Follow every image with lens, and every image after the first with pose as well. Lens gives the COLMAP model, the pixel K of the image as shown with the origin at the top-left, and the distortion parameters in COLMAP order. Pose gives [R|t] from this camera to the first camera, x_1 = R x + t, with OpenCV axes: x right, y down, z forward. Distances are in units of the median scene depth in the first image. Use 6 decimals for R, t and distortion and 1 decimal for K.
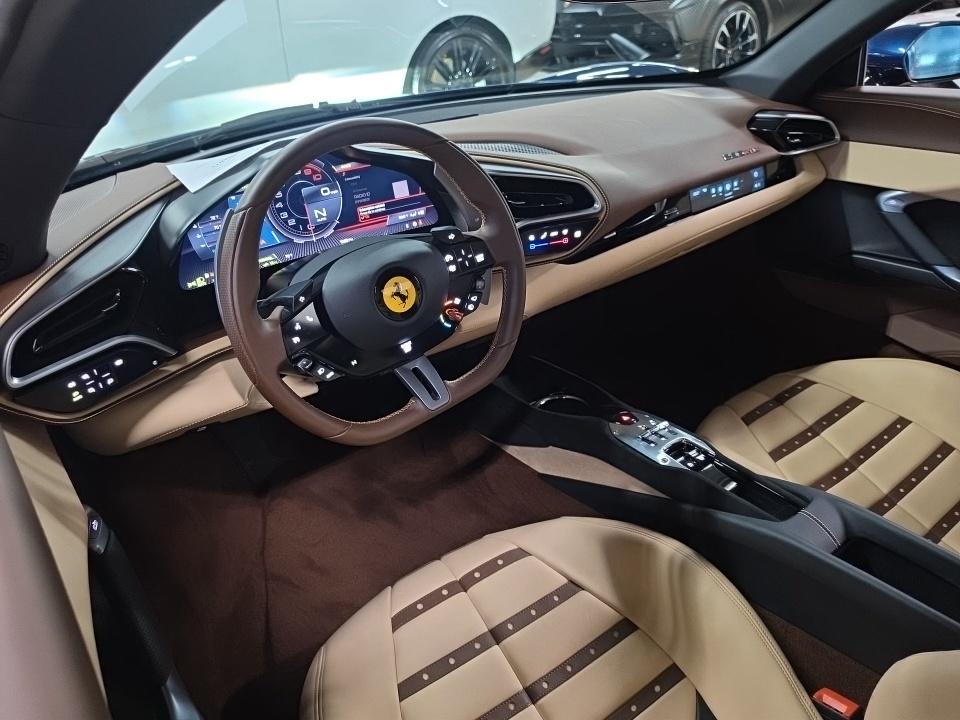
lens RADIAL K [[667.9, 0, 480.0], [0, 667.9, 360.0], [0, 0, 1]] dist [0.063285, -0.102898]
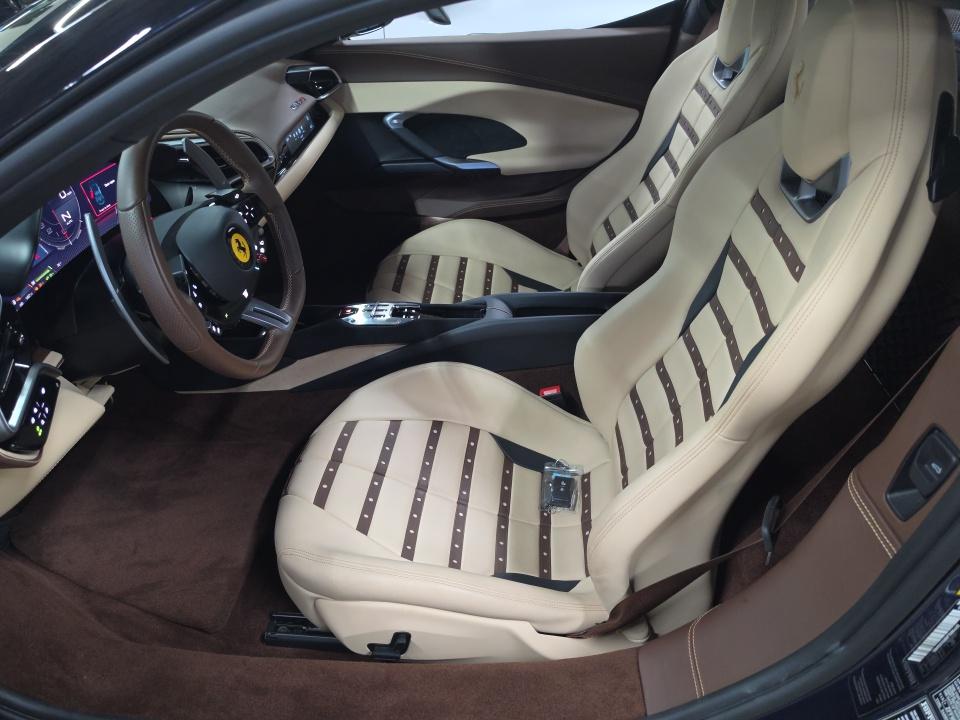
lens RADIAL K [[667.9, 0, 480.0], [0, 667.9, 360.0], [0, 0, 1]] dist [0.063285, -0.102898]
pose [[0.625740, -0.403423, 0.667607, -0.480433], [0.363306, 0.908102, 0.208228, -0.006027], [-0.690259, 0.112250, 0.714802, -0.100753]]
